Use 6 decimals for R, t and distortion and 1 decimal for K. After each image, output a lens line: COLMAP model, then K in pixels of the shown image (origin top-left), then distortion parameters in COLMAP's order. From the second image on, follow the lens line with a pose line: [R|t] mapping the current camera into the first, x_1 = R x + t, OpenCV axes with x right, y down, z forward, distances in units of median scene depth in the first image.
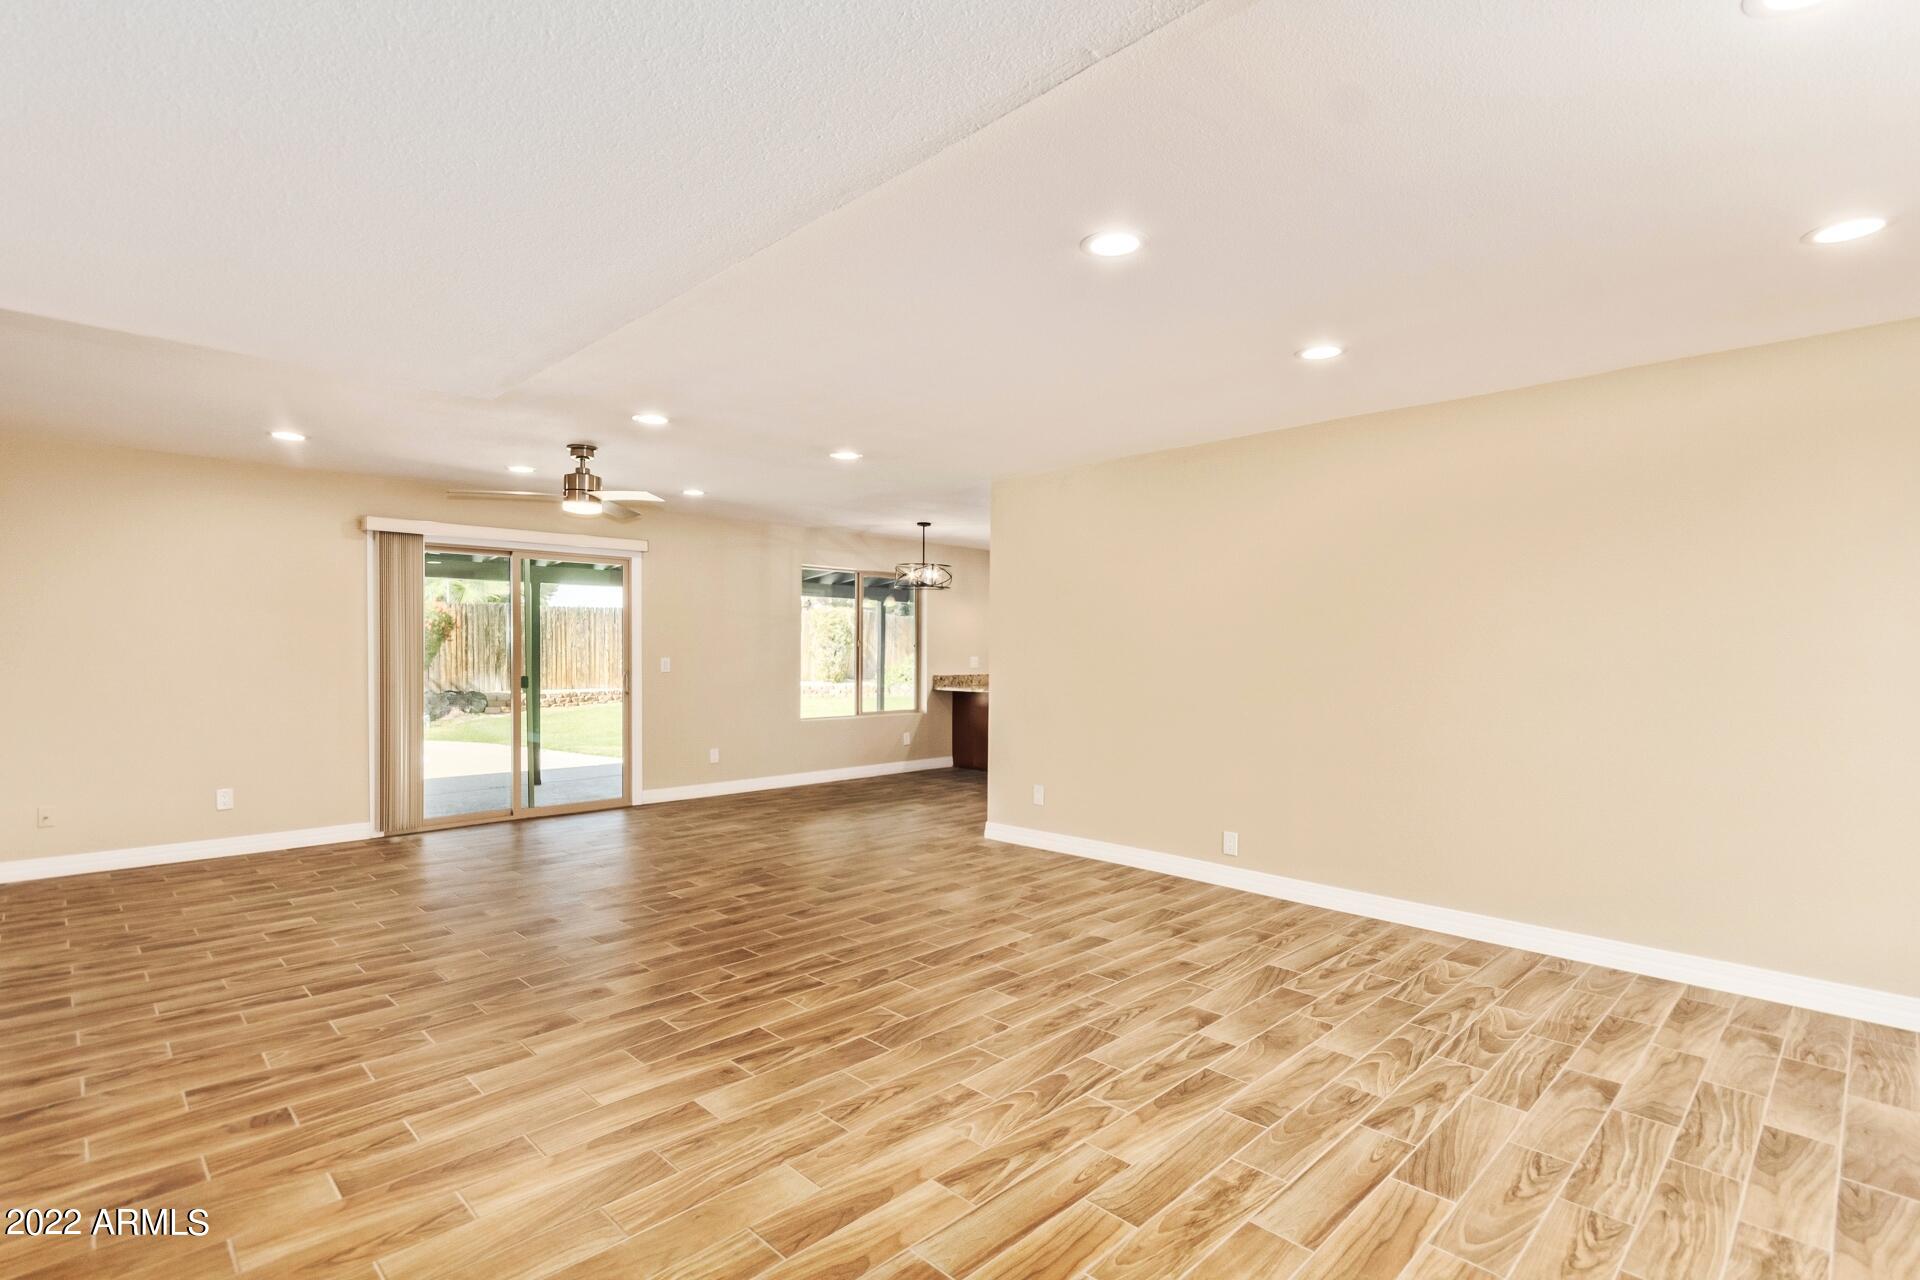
lens RADIAL K [[909.9, 0, 976.7], [0, 909.9, 673.1], [0, 0, 1]] dist [0.010388, -0.000201]
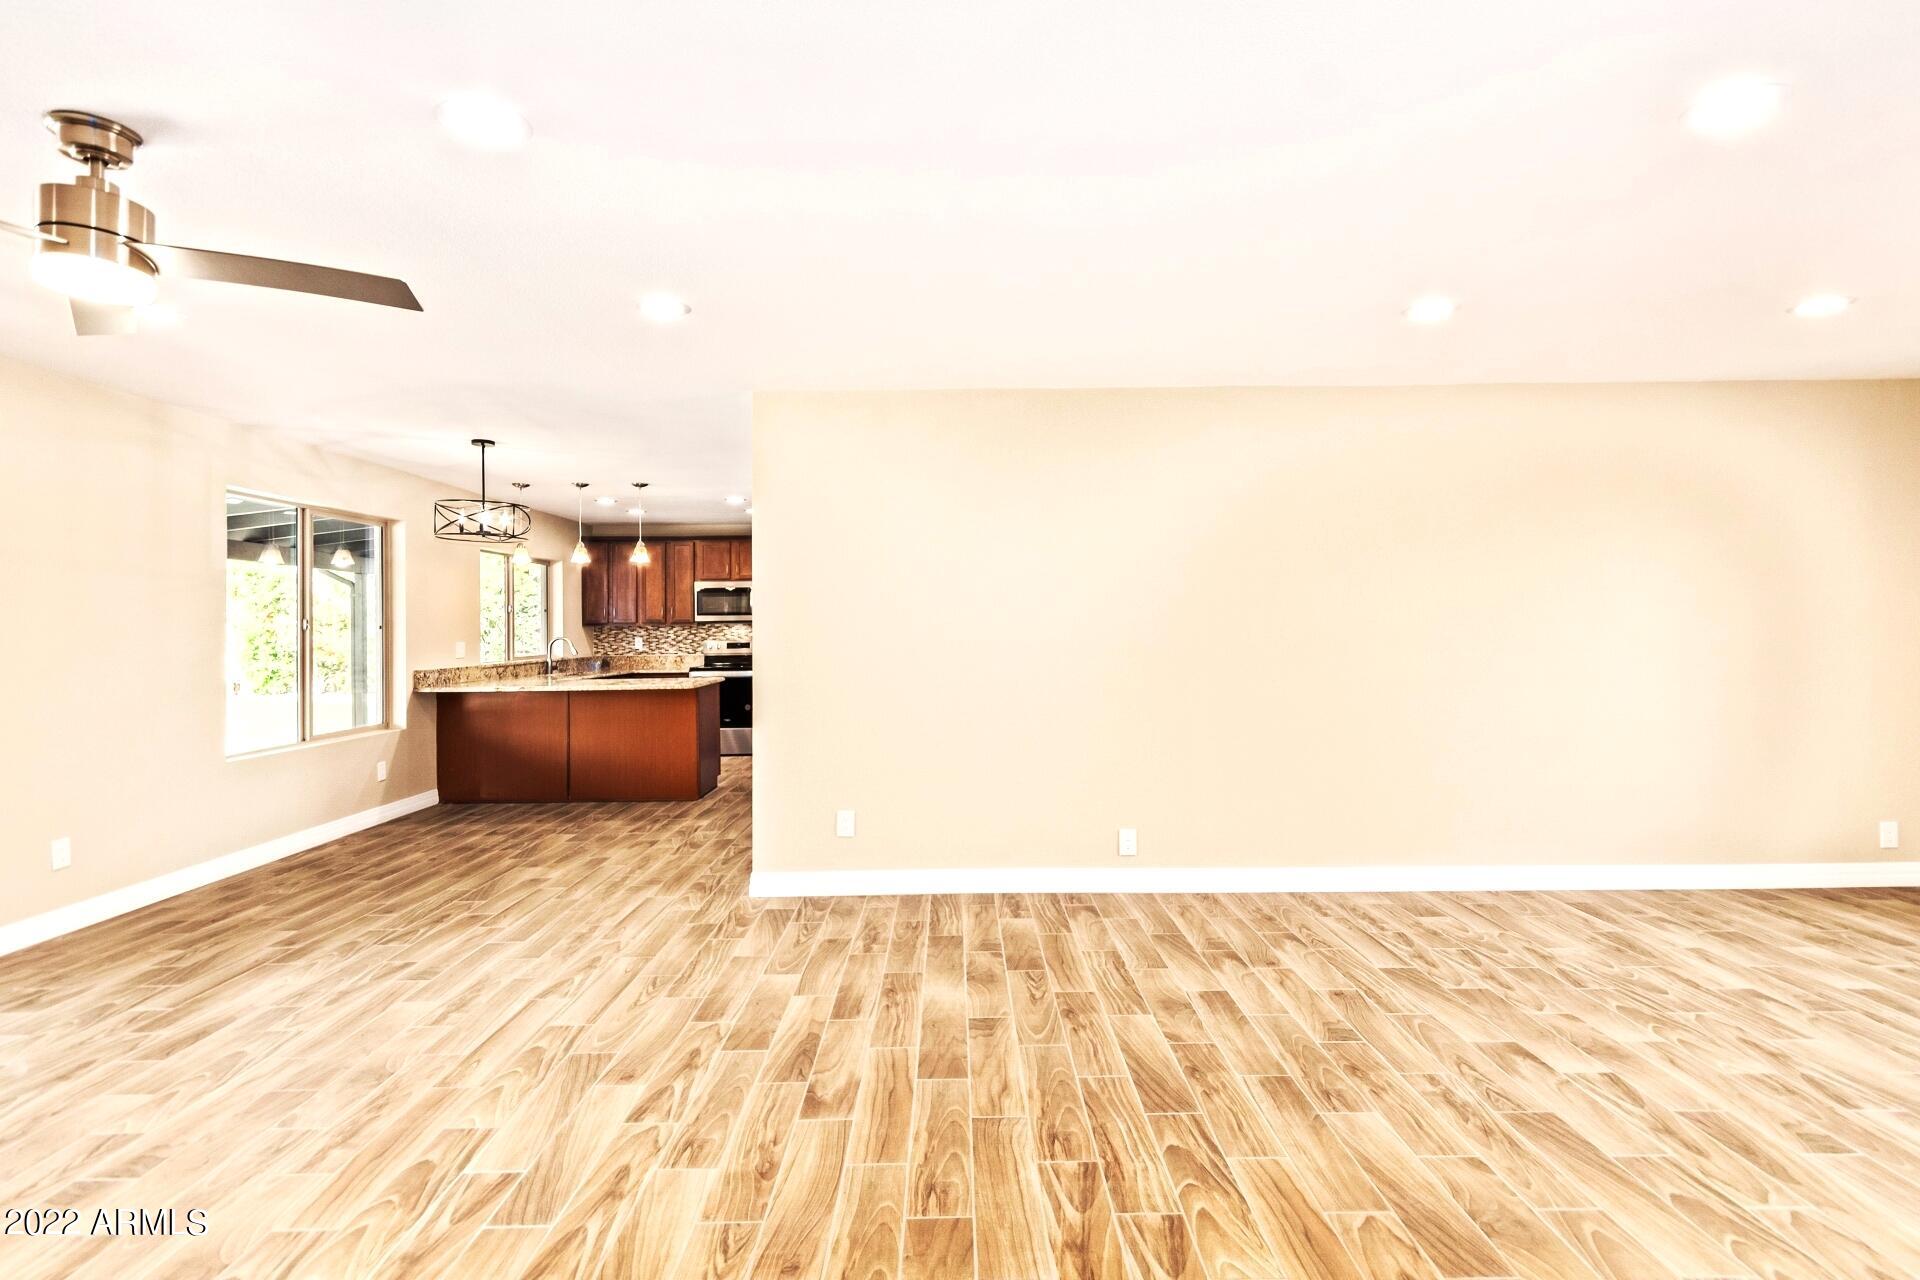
lens RADIAL K [[909.9, 0, 955.1], [0, 909.9, 626.6], [0, 0, 1]] dist [0.010388, -0.000201]
pose [[0.710463, -0.010523, 0.703656, -0.546125], [0.029837, 0.999439, -0.015180, -0.018127], [-0.703101, 0.031780, 0.710379, 0.560381]]
